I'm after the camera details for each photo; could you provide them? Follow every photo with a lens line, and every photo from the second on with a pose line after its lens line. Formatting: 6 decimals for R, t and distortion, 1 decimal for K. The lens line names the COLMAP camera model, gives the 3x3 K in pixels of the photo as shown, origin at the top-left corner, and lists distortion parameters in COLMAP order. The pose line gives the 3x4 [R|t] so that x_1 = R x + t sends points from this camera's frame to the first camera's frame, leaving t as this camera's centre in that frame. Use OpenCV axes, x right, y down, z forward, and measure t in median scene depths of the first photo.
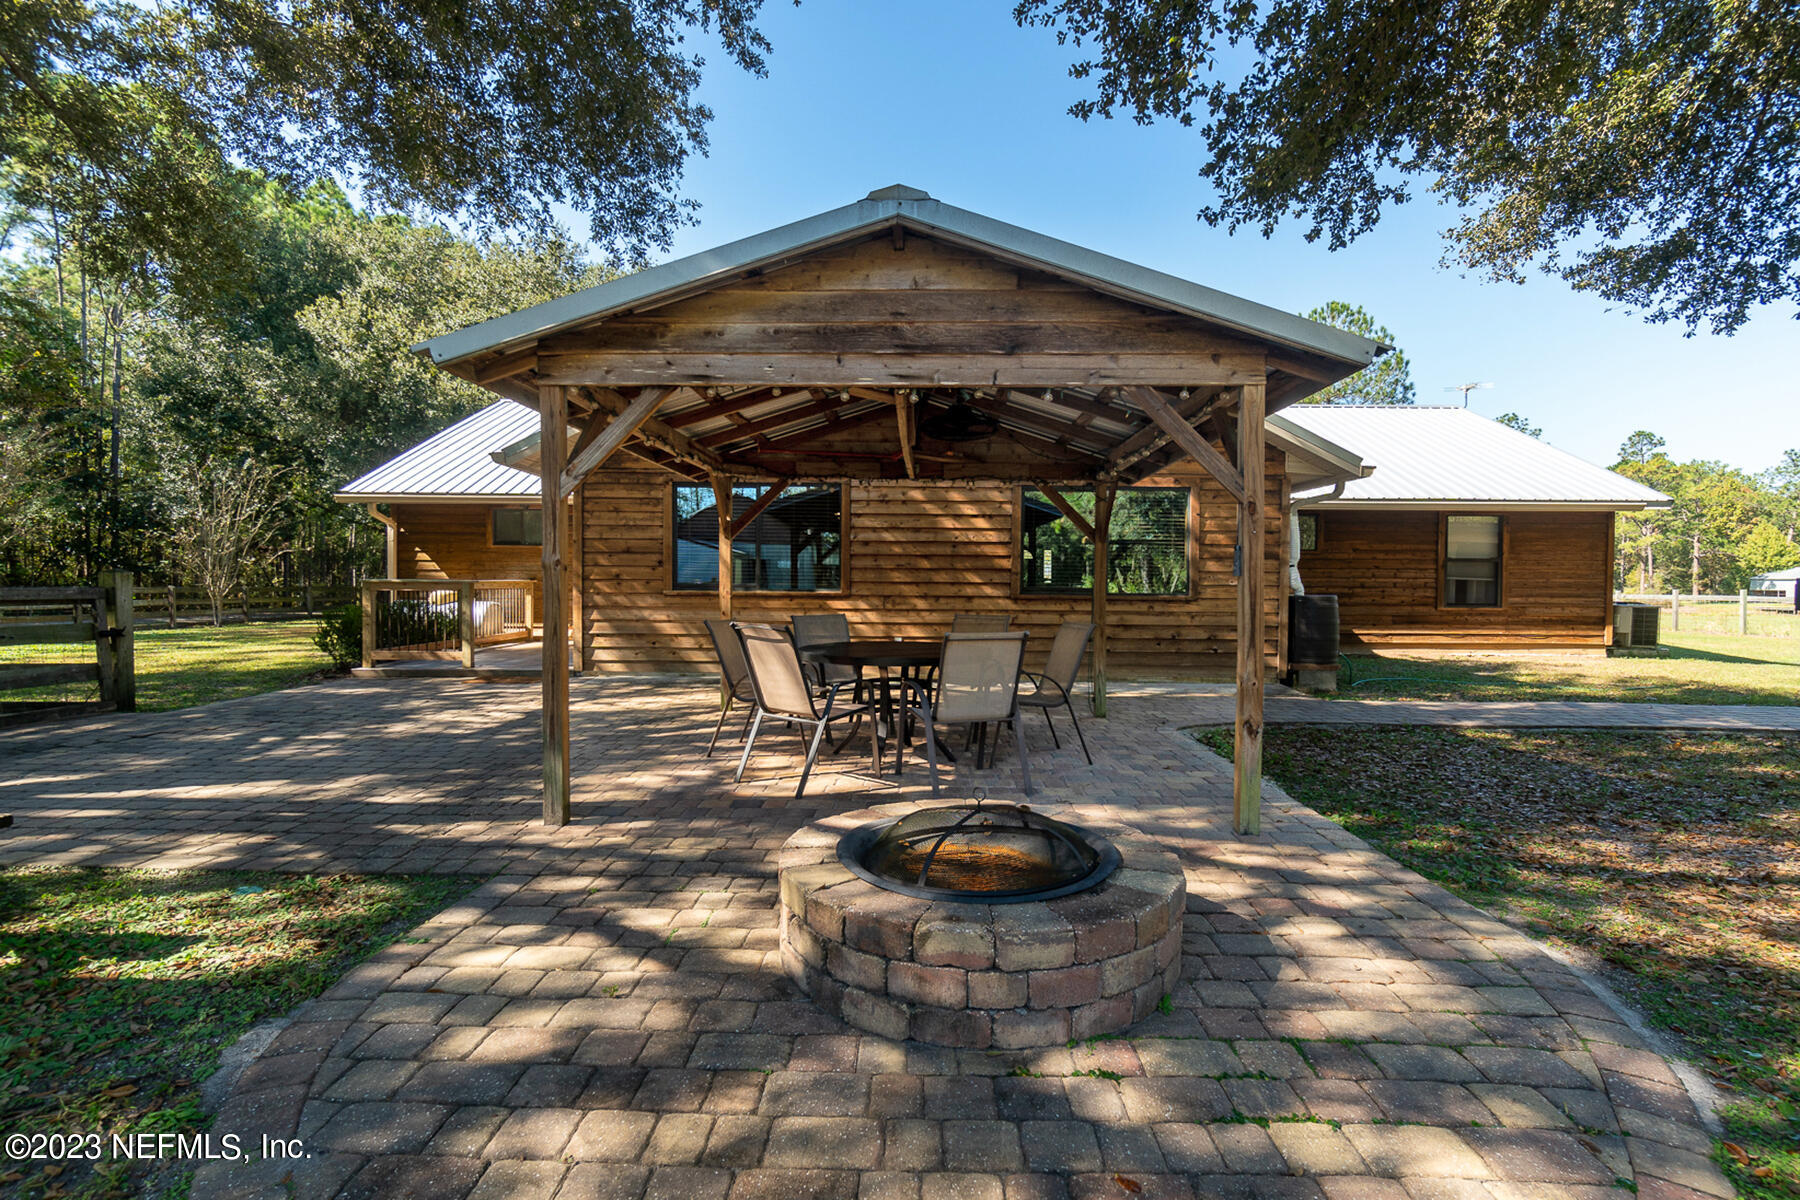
lens RADIAL K [[792.2, 0, 902.3], [0, 792.2, 602.3], [0, 0, 1]] dist [-0.000734, -0.000080]
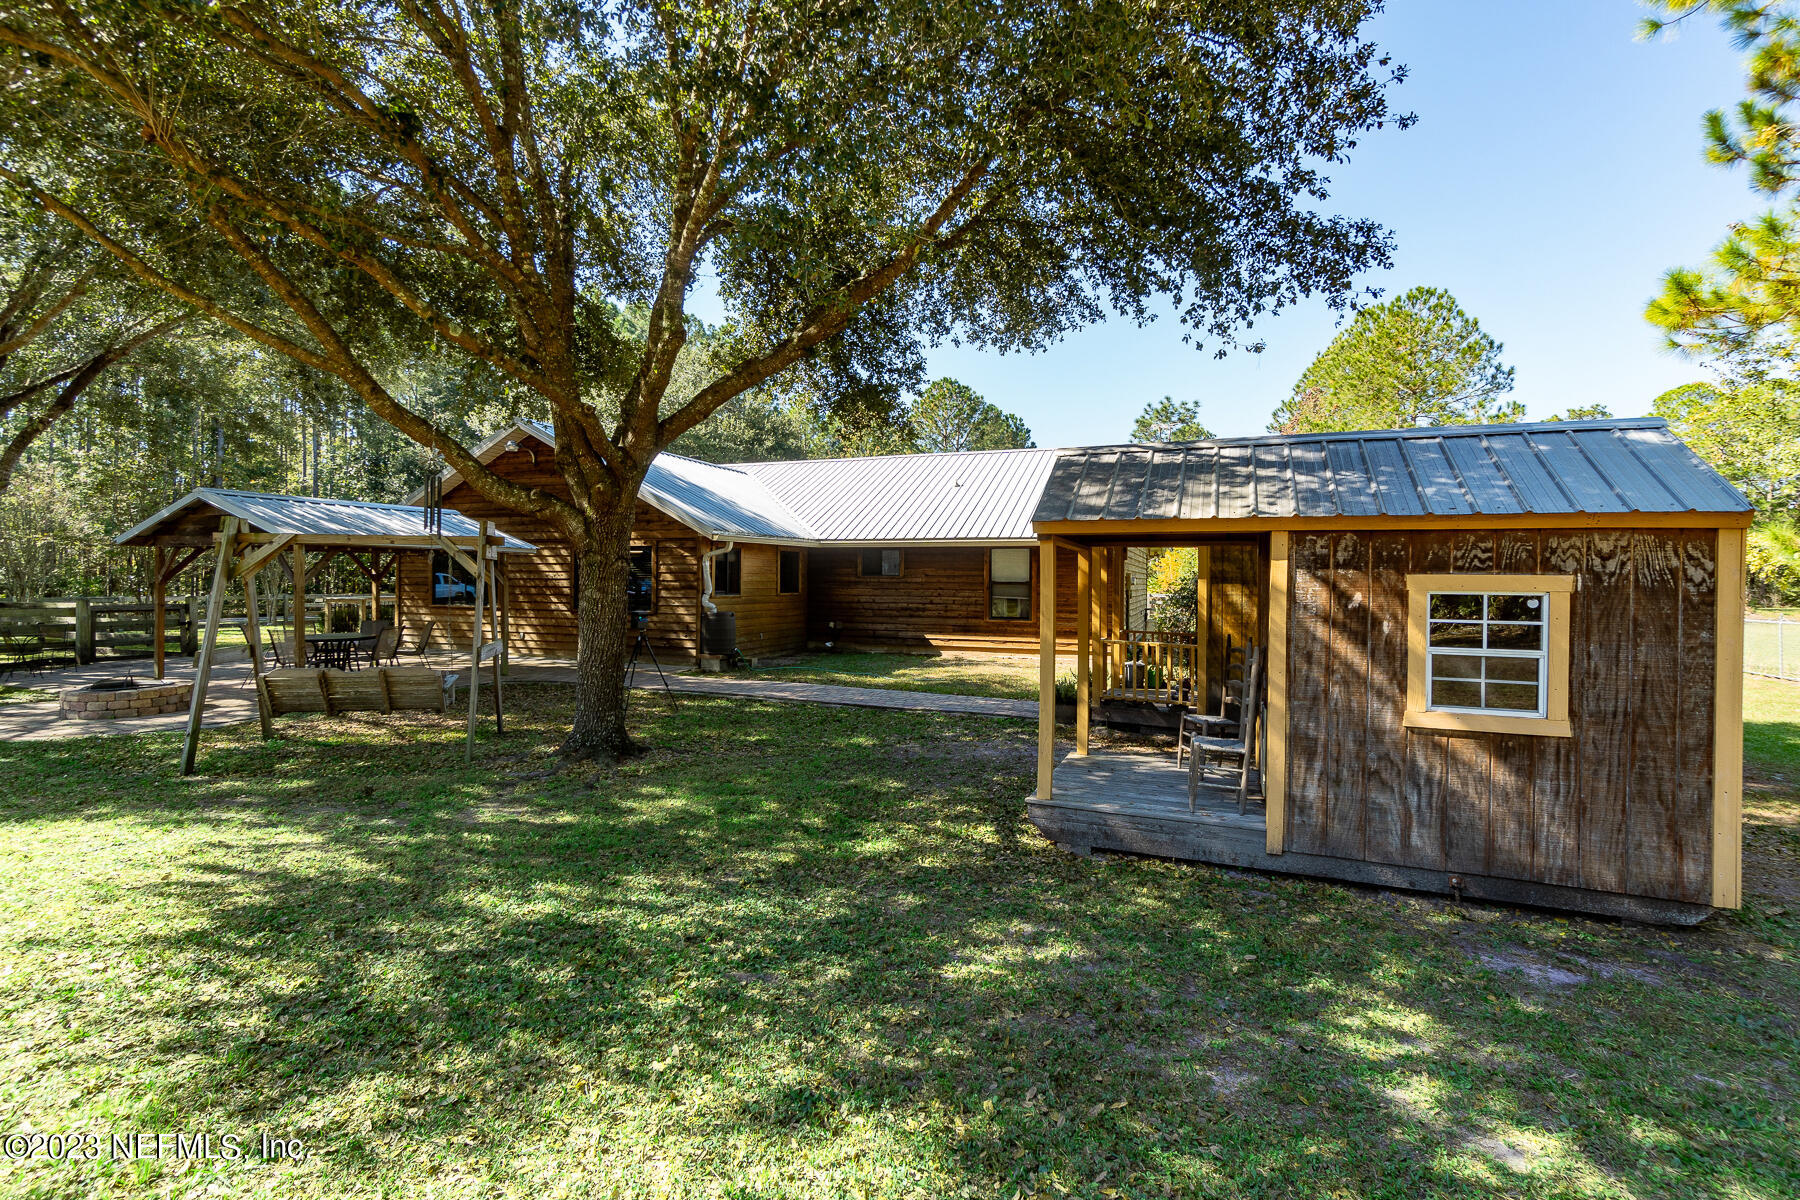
lens RADIAL K [[792.2, 0, 902.7], [0, 792.2, 594.3], [0, 0, 1]] dist [-0.000734, -0.000080]
pose [[0.936783, 0.007489, -0.349830, 1.414058], [-0.007622, 0.999970, 0.000998, -0.049421], [0.349827, 0.001732, 0.936813, -0.360476]]
